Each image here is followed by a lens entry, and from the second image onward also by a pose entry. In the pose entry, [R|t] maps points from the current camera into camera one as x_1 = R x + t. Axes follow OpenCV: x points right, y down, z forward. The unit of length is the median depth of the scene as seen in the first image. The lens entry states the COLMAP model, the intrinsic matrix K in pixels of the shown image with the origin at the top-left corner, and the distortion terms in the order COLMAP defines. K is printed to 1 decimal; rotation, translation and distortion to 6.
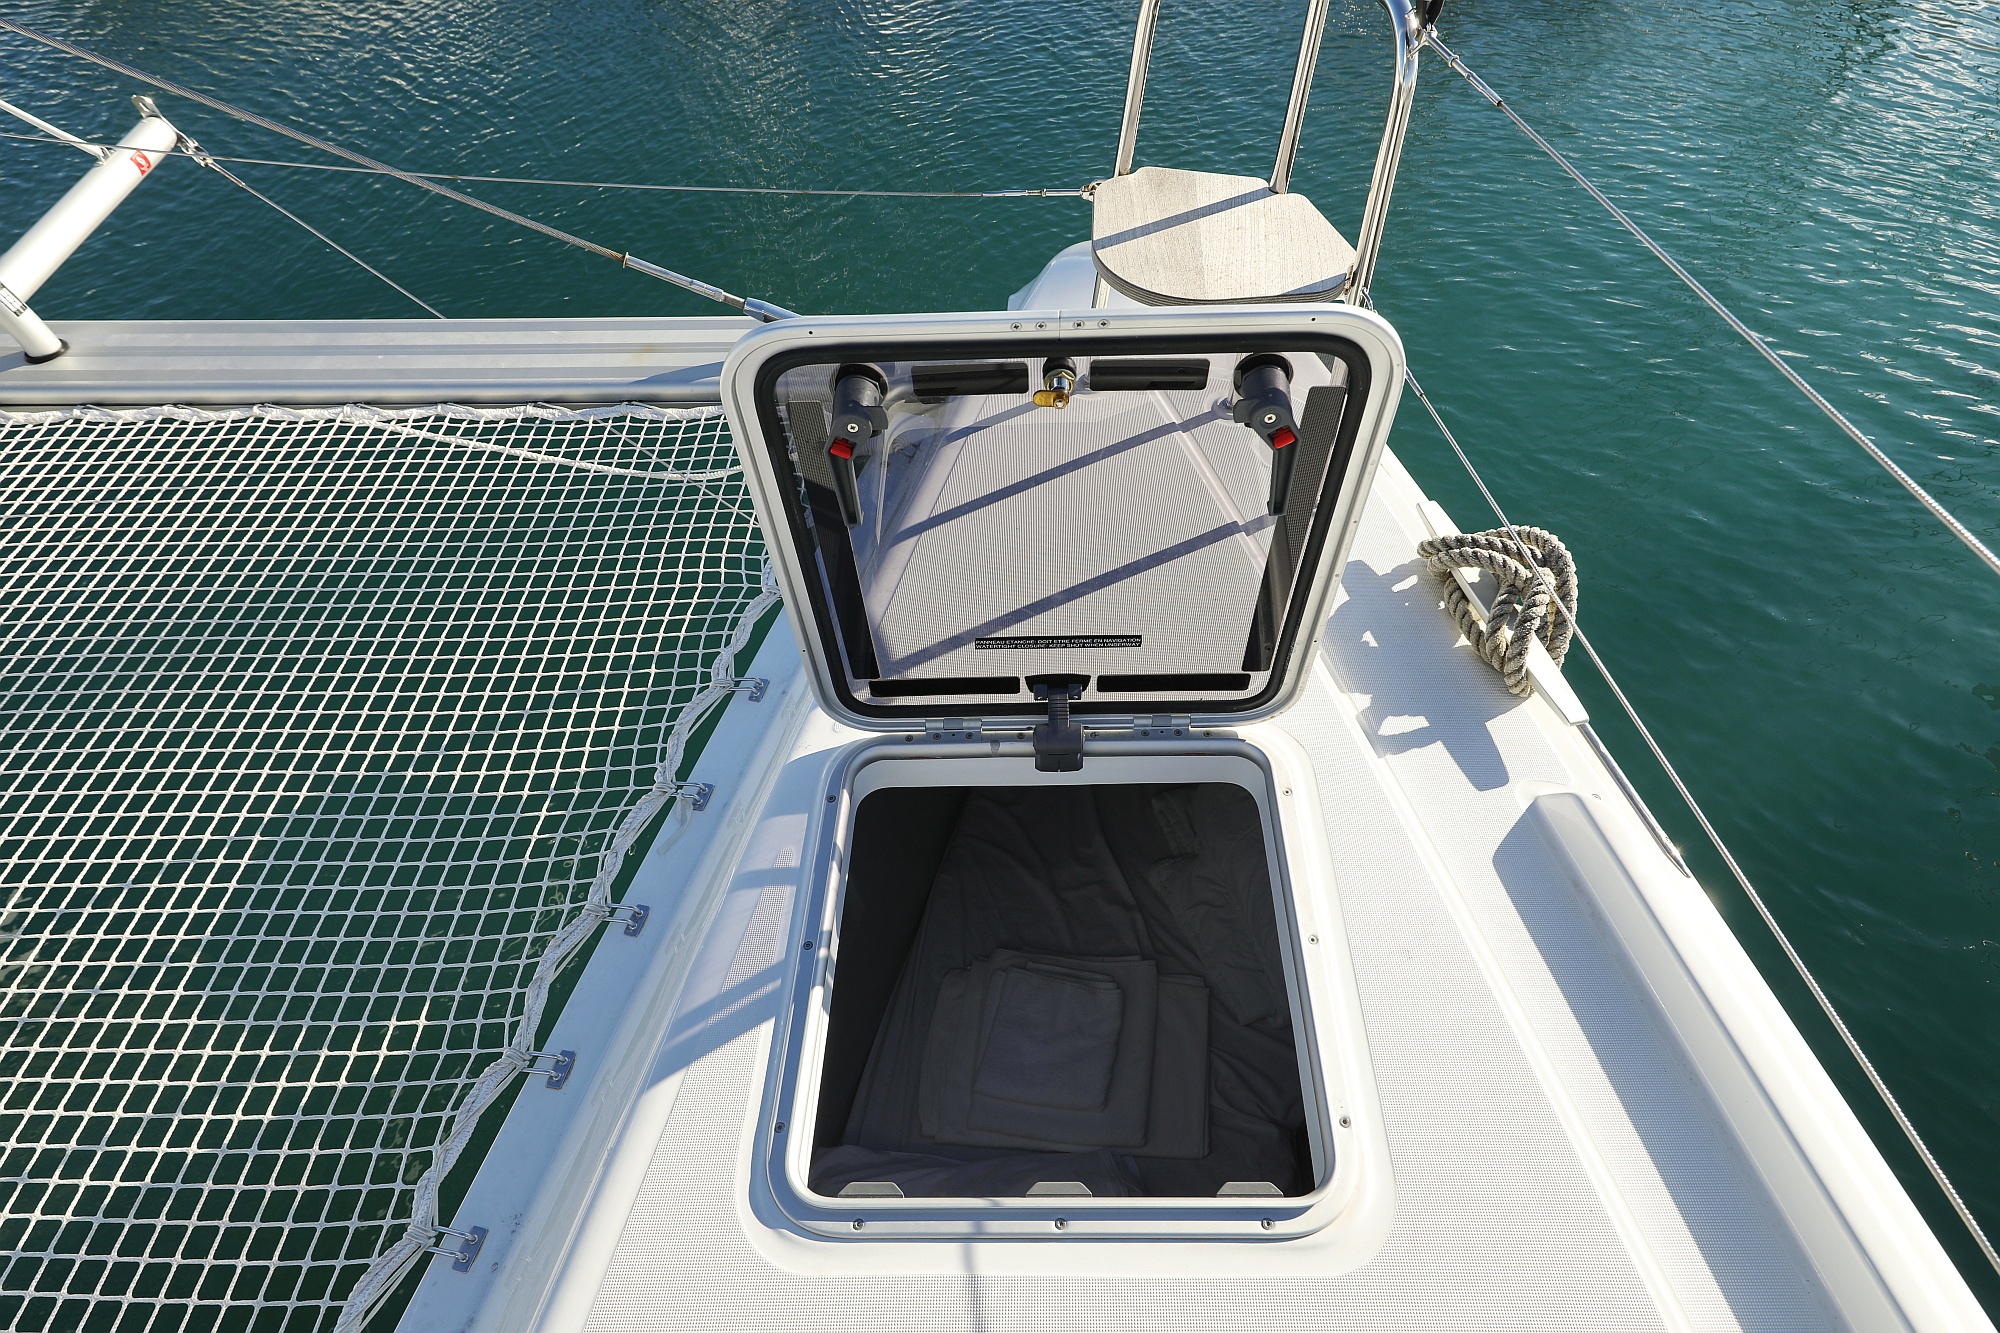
lens RADIAL K [[1020.6, 0, 1000.0], [0, 1020.6, 666.5], [0, 0, 1]] dist [0.001387, 0.000492]
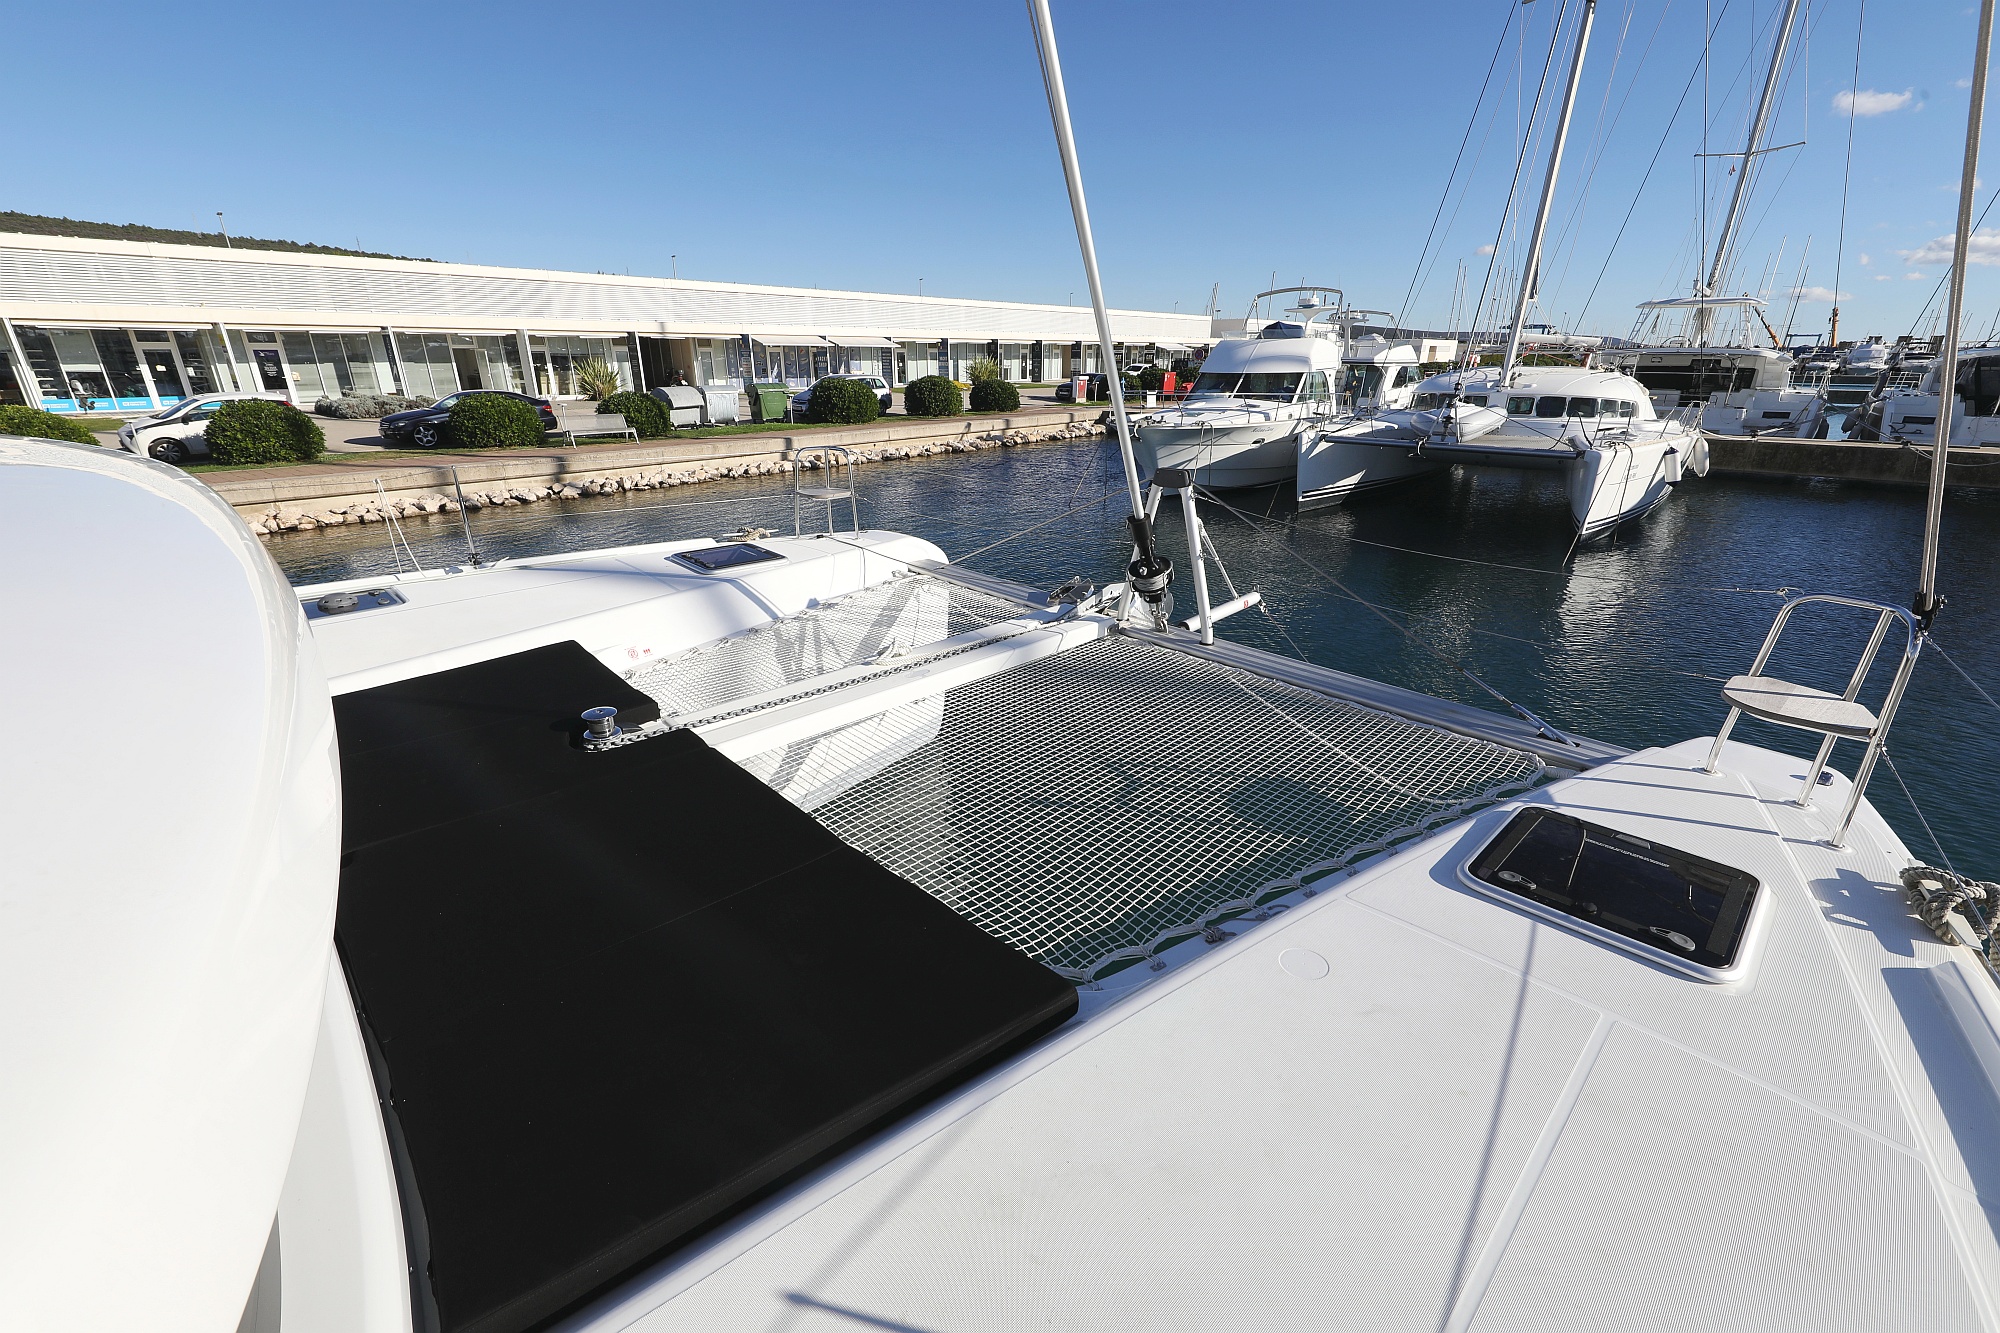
lens RADIAL K [[795.2, 0, 1000.0], [0, 795.2, 666.5], [0, 0, 1]] dist [0.000669, 0.000026]
pose [[0.691443, 0.271884, -0.669317, 0.144117], [-0.571155, 0.773044, -0.276017, 0.938846], [0.442367, 0.573134, 0.689803, -0.954674]]
